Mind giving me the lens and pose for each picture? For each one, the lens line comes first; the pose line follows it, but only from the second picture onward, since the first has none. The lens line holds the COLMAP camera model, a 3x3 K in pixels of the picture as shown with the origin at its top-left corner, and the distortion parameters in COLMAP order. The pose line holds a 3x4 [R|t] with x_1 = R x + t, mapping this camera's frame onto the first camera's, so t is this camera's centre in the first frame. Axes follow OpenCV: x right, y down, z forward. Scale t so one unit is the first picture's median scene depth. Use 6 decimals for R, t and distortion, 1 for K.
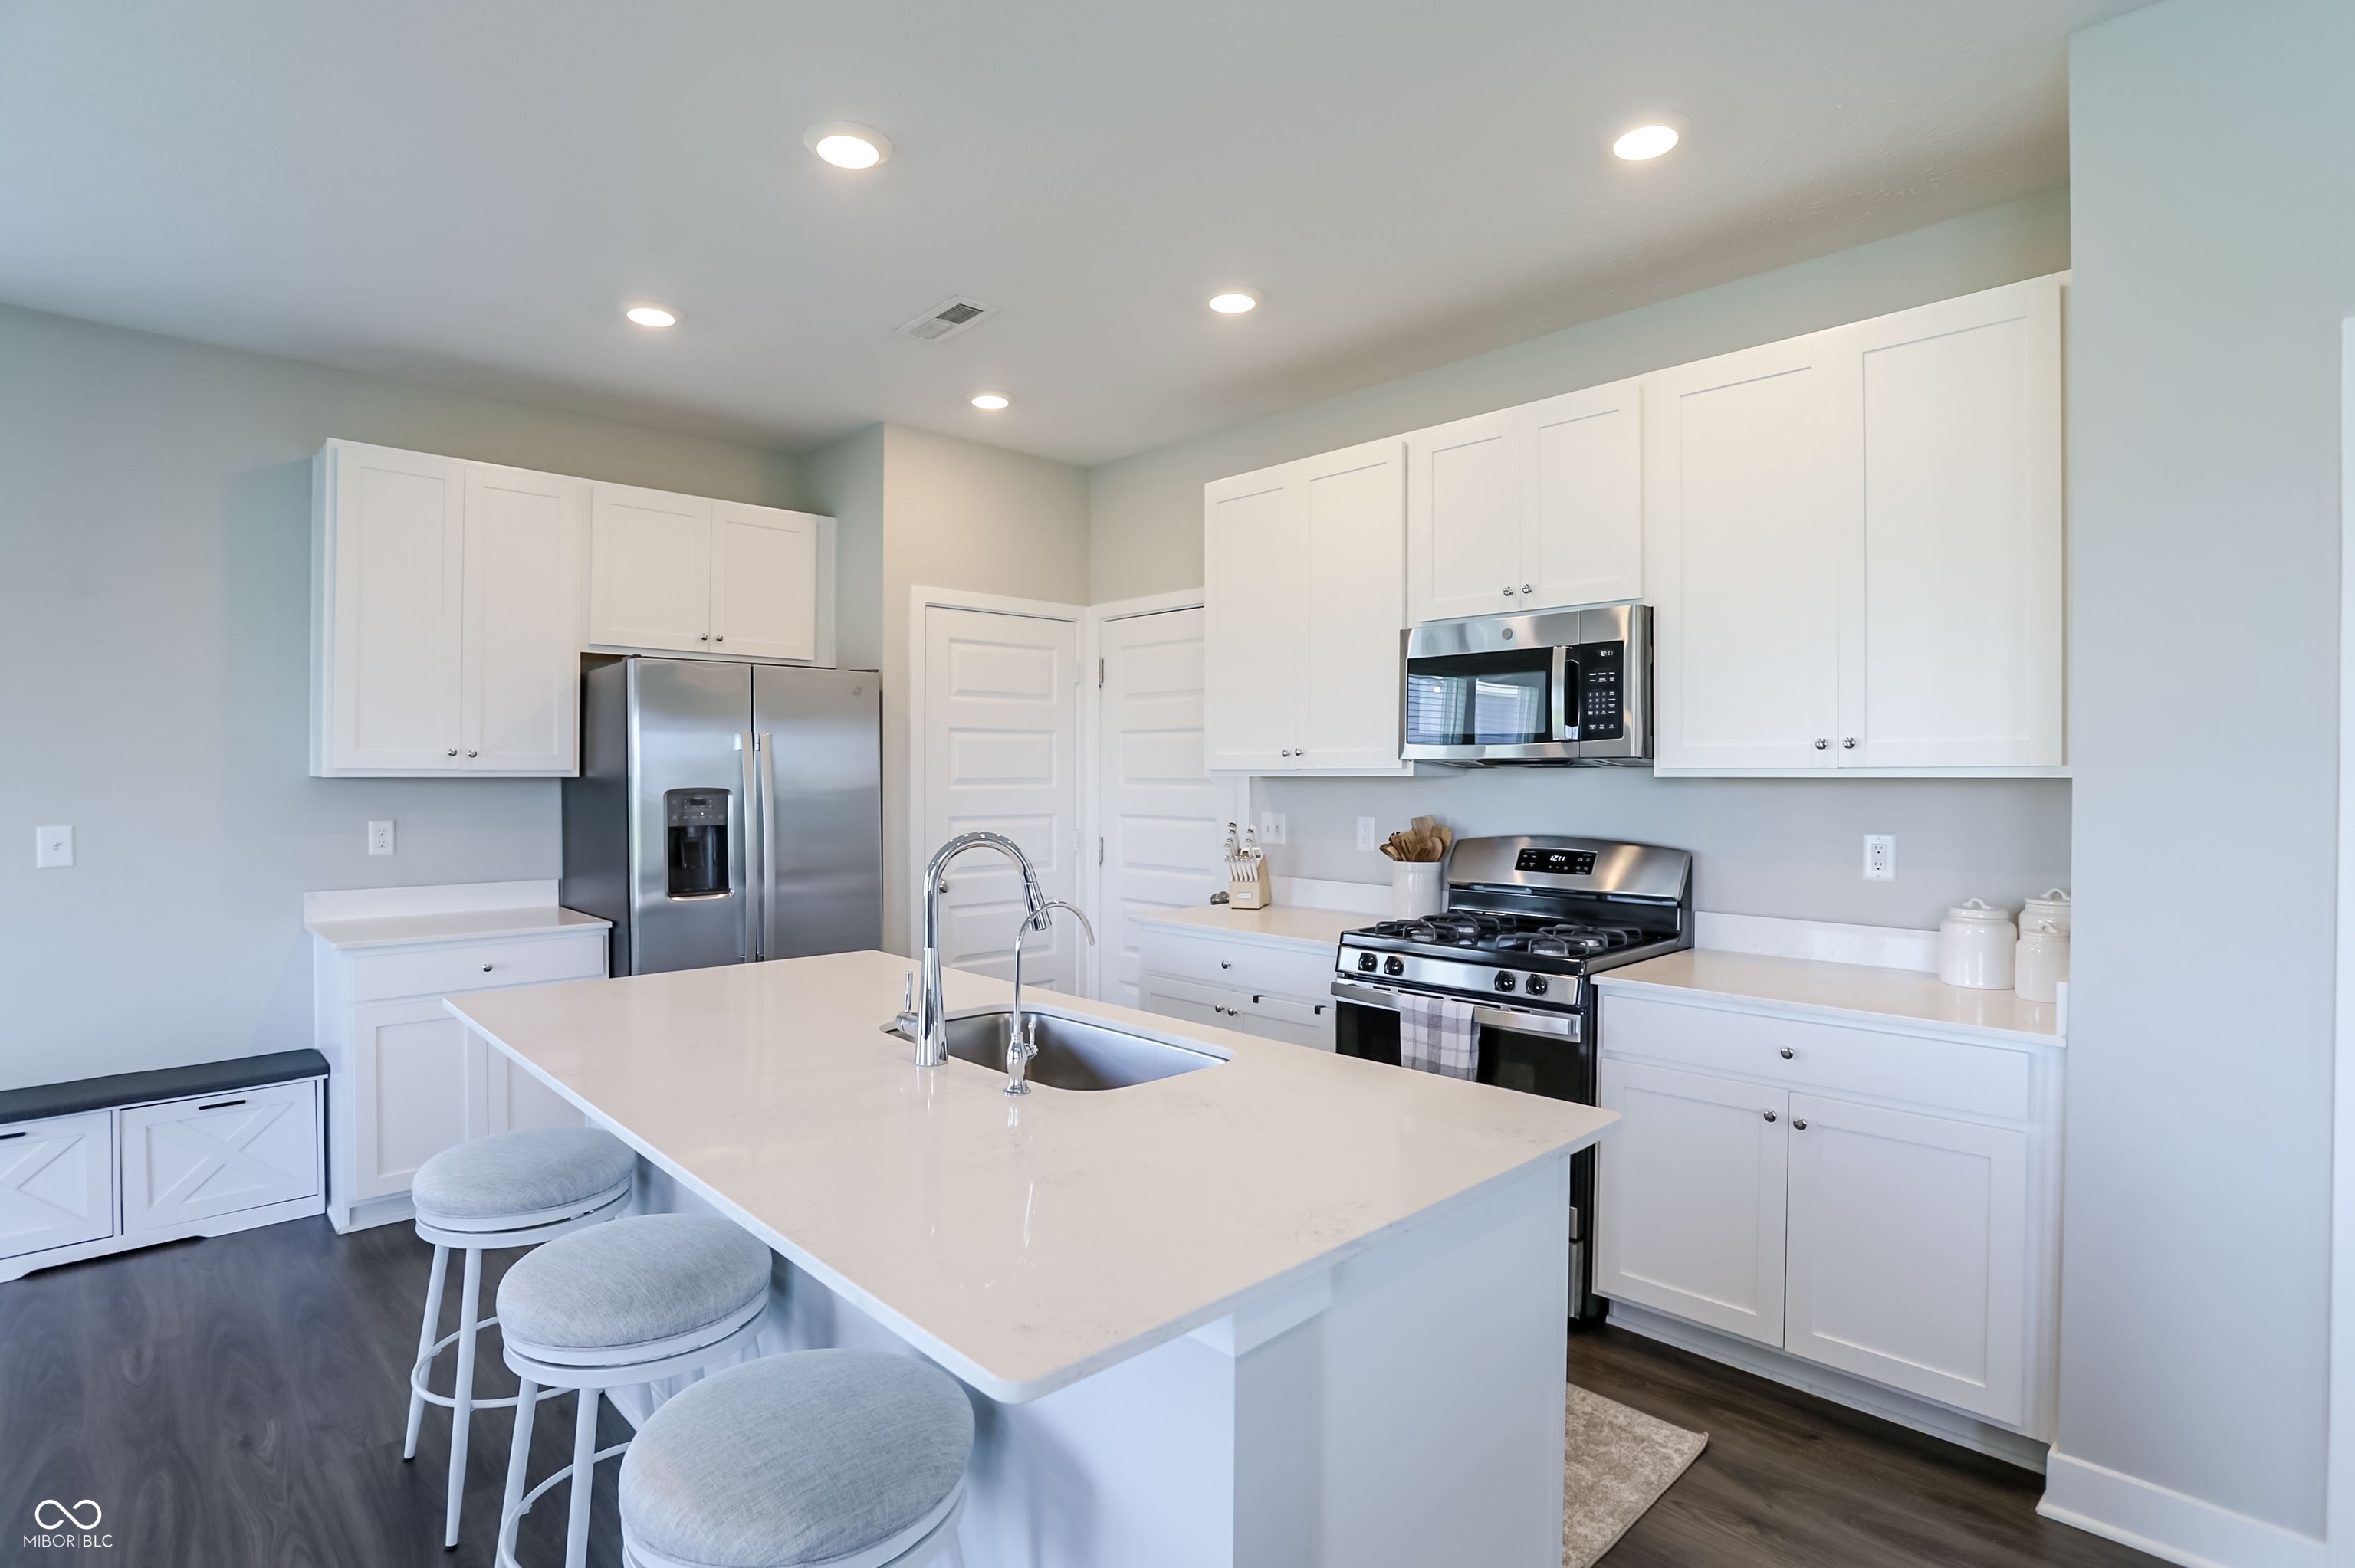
lens RADIAL K [[1143.5, 0, 1180.9], [0, 1143.5, 770.0], [0, 0, 1]] dist [-0.056258, 0.020857]
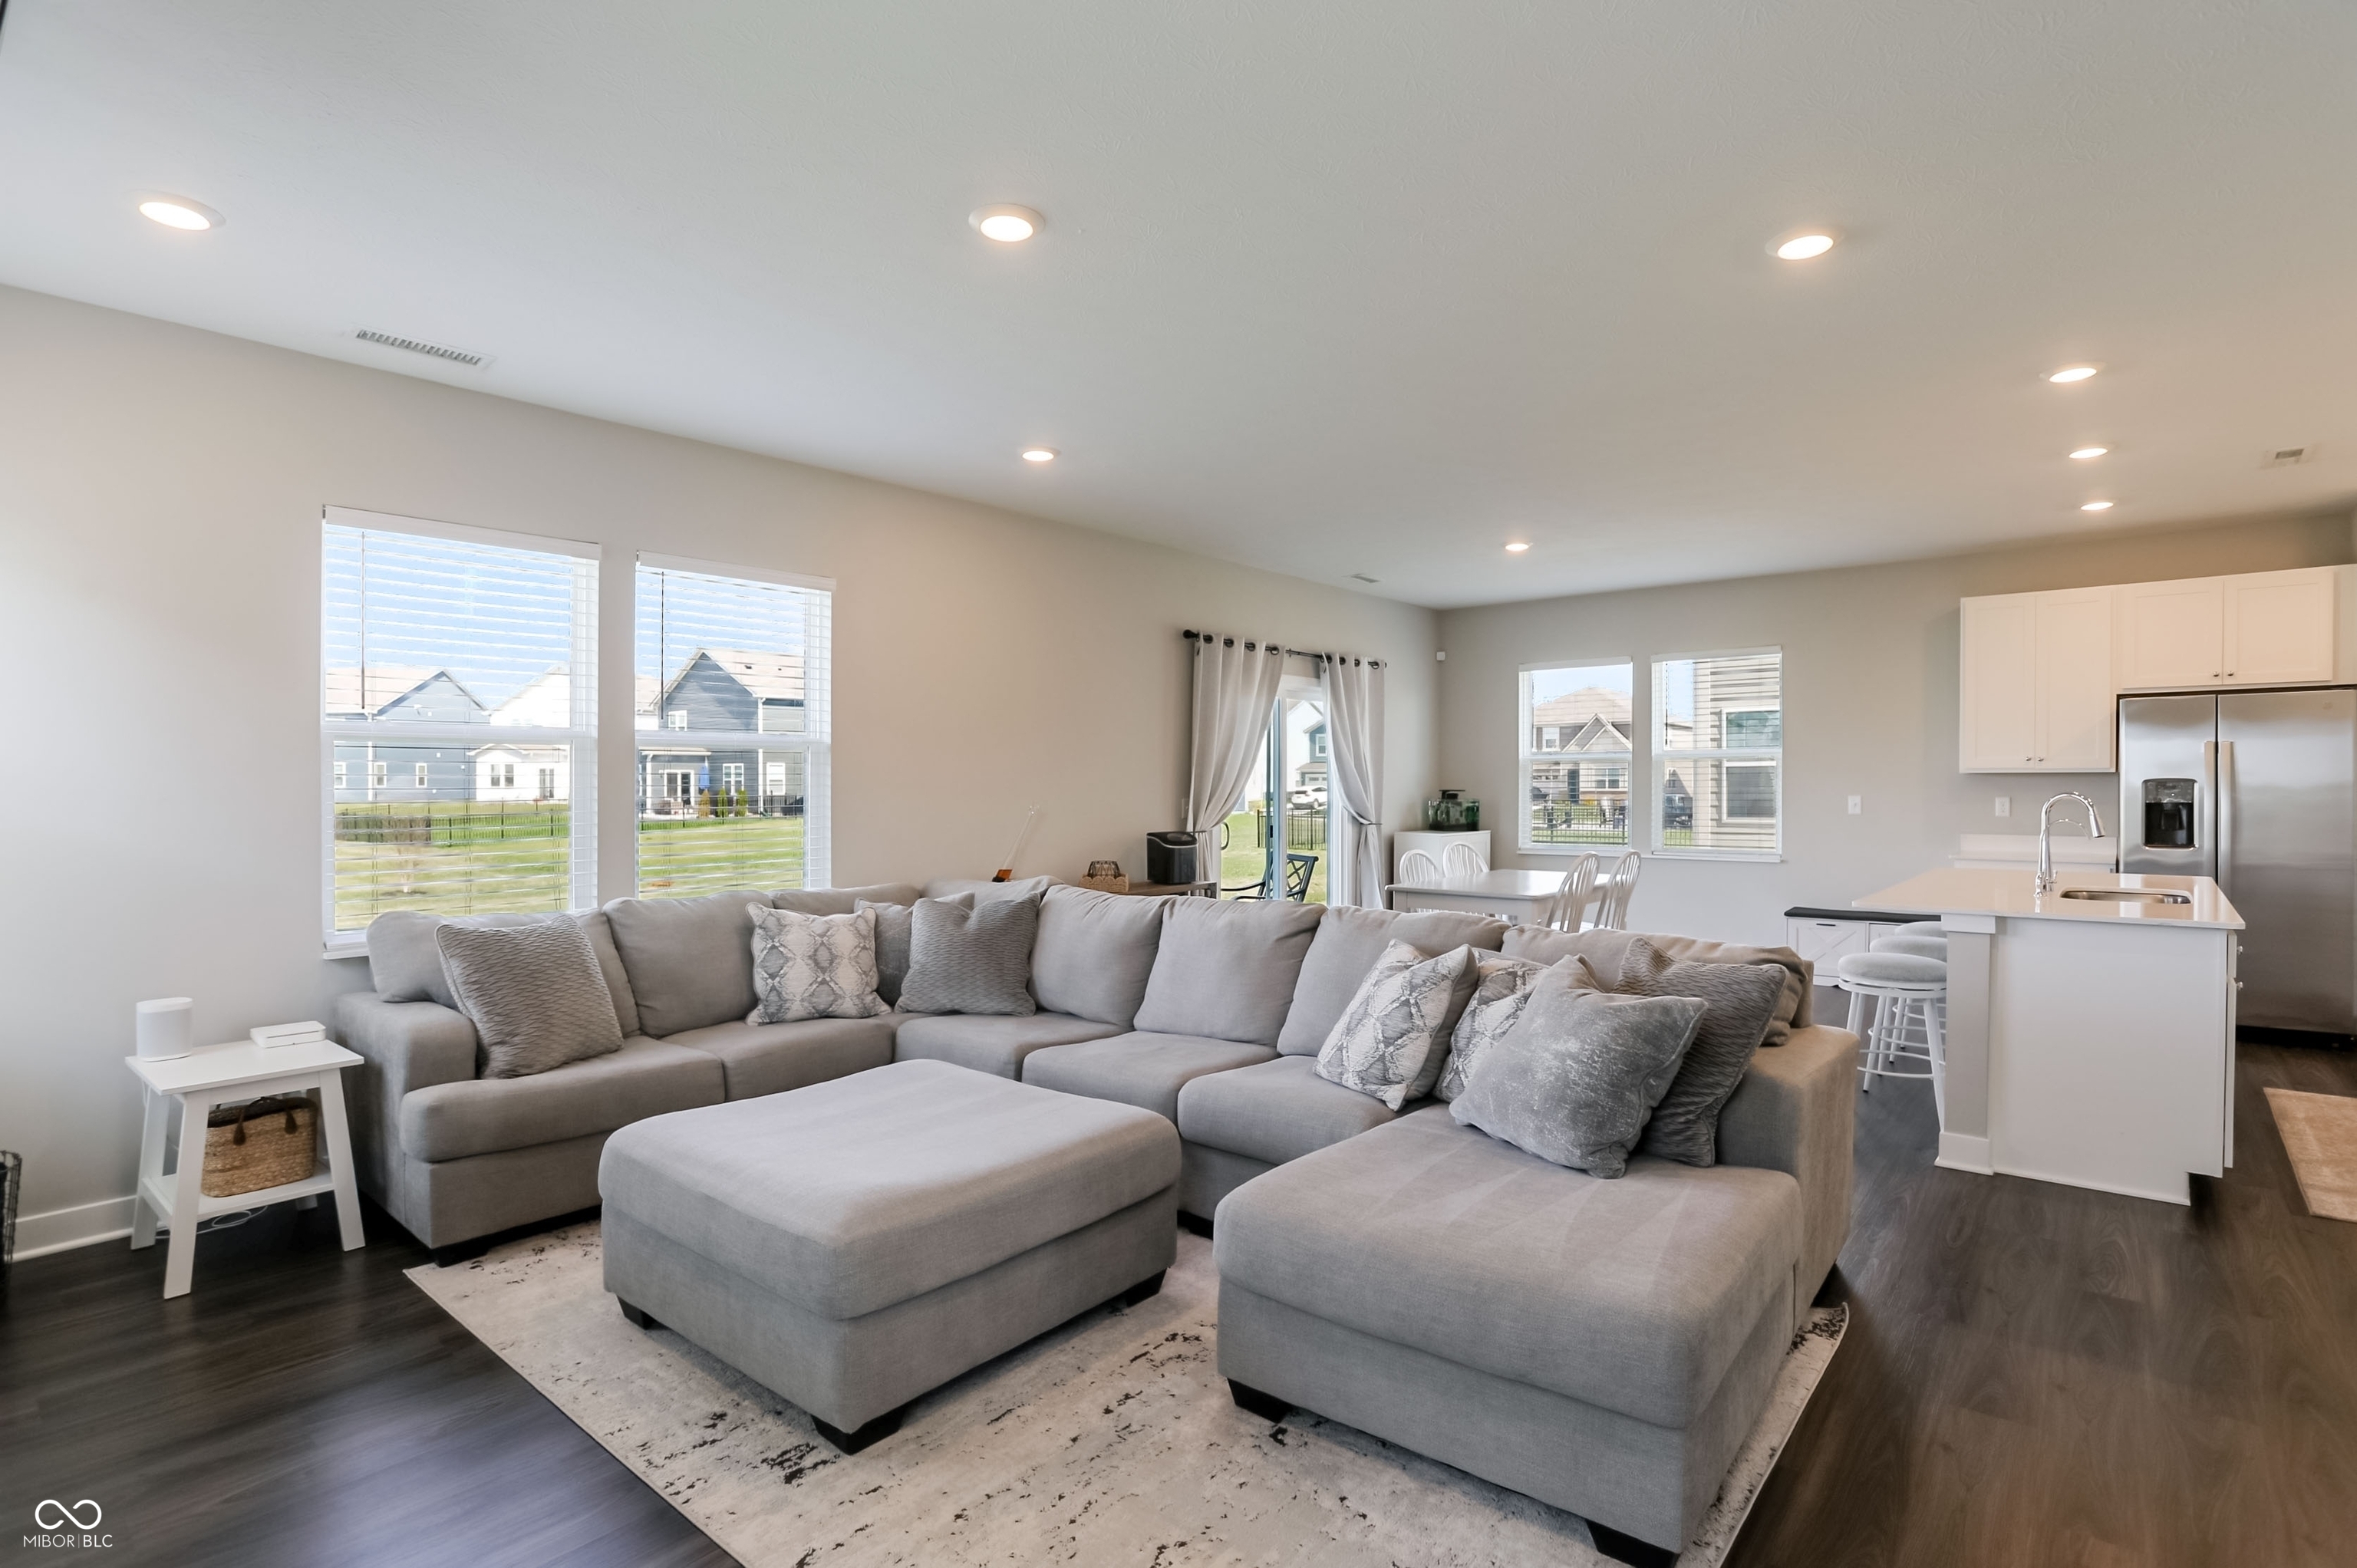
lens RADIAL K [[1144.6, 0, 1181.9], [0, 1144.6, 769.9], [0, 0, 1]] dist [-0.056258, 0.020857]
pose [[0.099261, -0.011908, -0.994990, 1.003484], [0.007768, 0.999907, -0.011192, 0.011063], [0.995031, -0.006618, 0.099344, -0.528786]]
